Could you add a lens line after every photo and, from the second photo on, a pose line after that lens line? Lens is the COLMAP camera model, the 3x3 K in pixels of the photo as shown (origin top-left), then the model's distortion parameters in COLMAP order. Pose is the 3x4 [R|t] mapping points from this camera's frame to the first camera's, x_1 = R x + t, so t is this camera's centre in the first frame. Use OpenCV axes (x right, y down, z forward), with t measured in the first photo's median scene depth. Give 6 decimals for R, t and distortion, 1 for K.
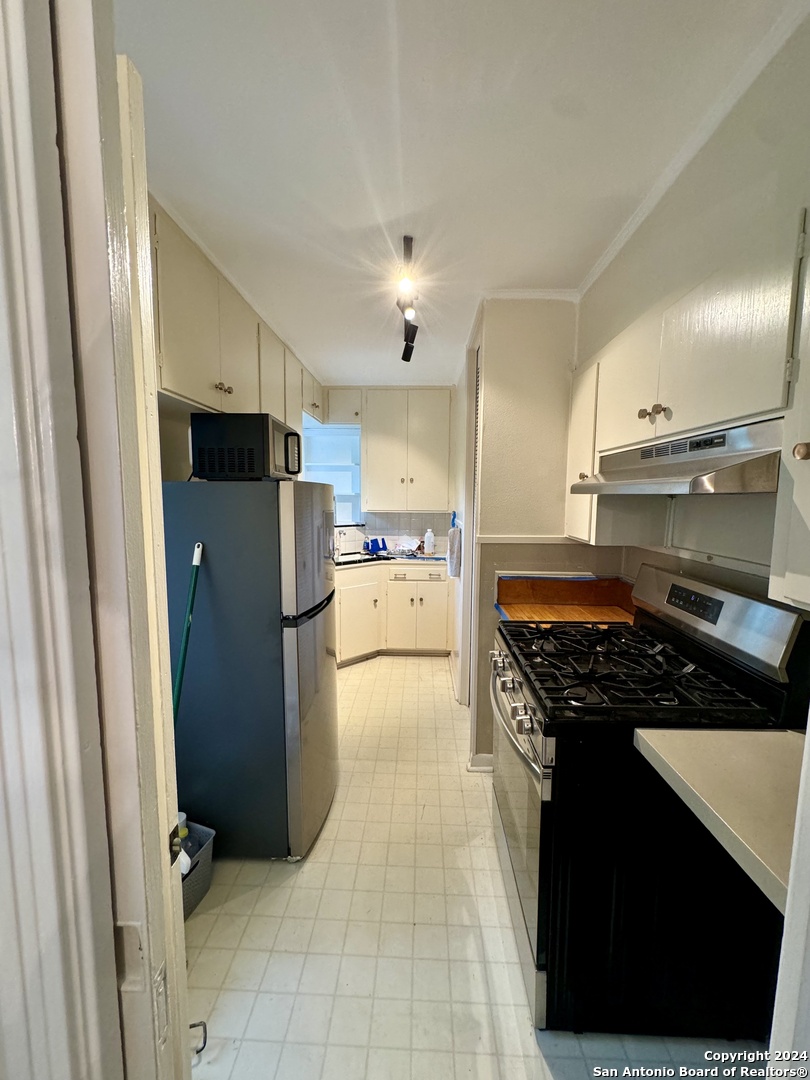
lens RADIAL K [[431.7, 0, 405.0], [0, 431.7, 540.0], [0, 0, 1]] dist [-0.002422, -0.000120]
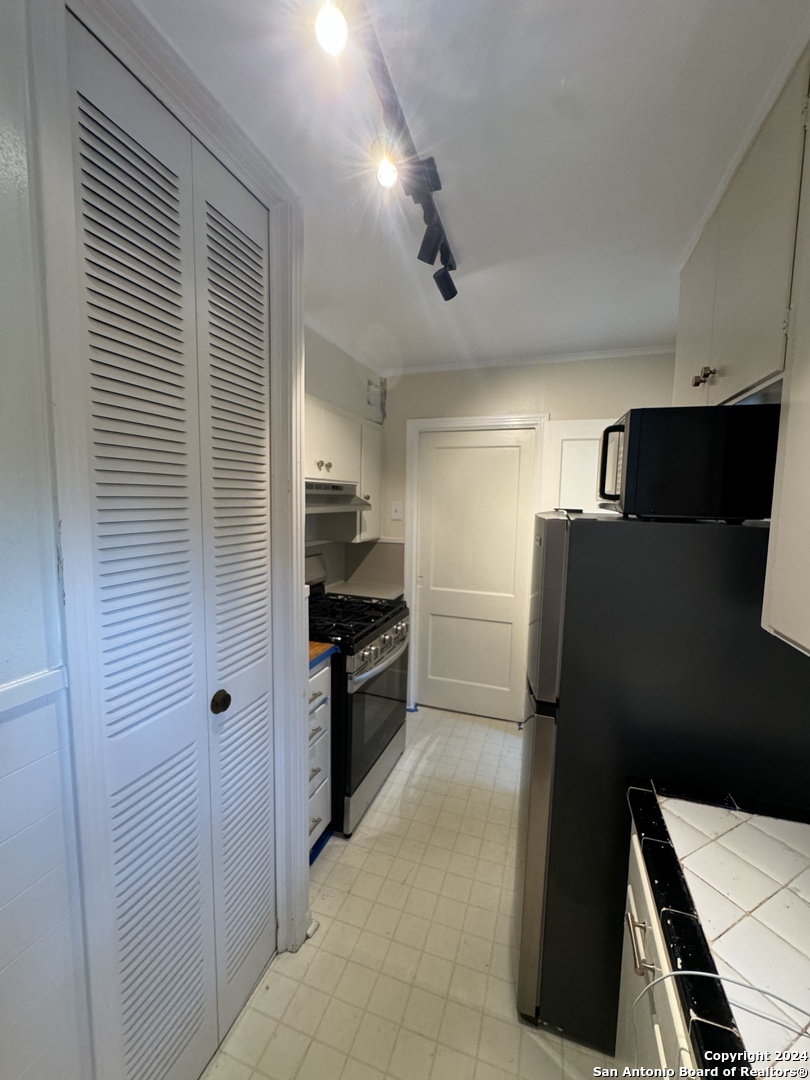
lens RADIAL K [[431.7, 0, 405.0], [0, 431.7, 540.0], [0, 0, 1]] dist [-0.002422, -0.000120]
pose [[-0.956537, -0.050787, 0.287156, -0.253823], [0.006957, 0.980463, 0.196582, -0.327759], [-0.291530, 0.190036, -0.937495, 2.503186]]
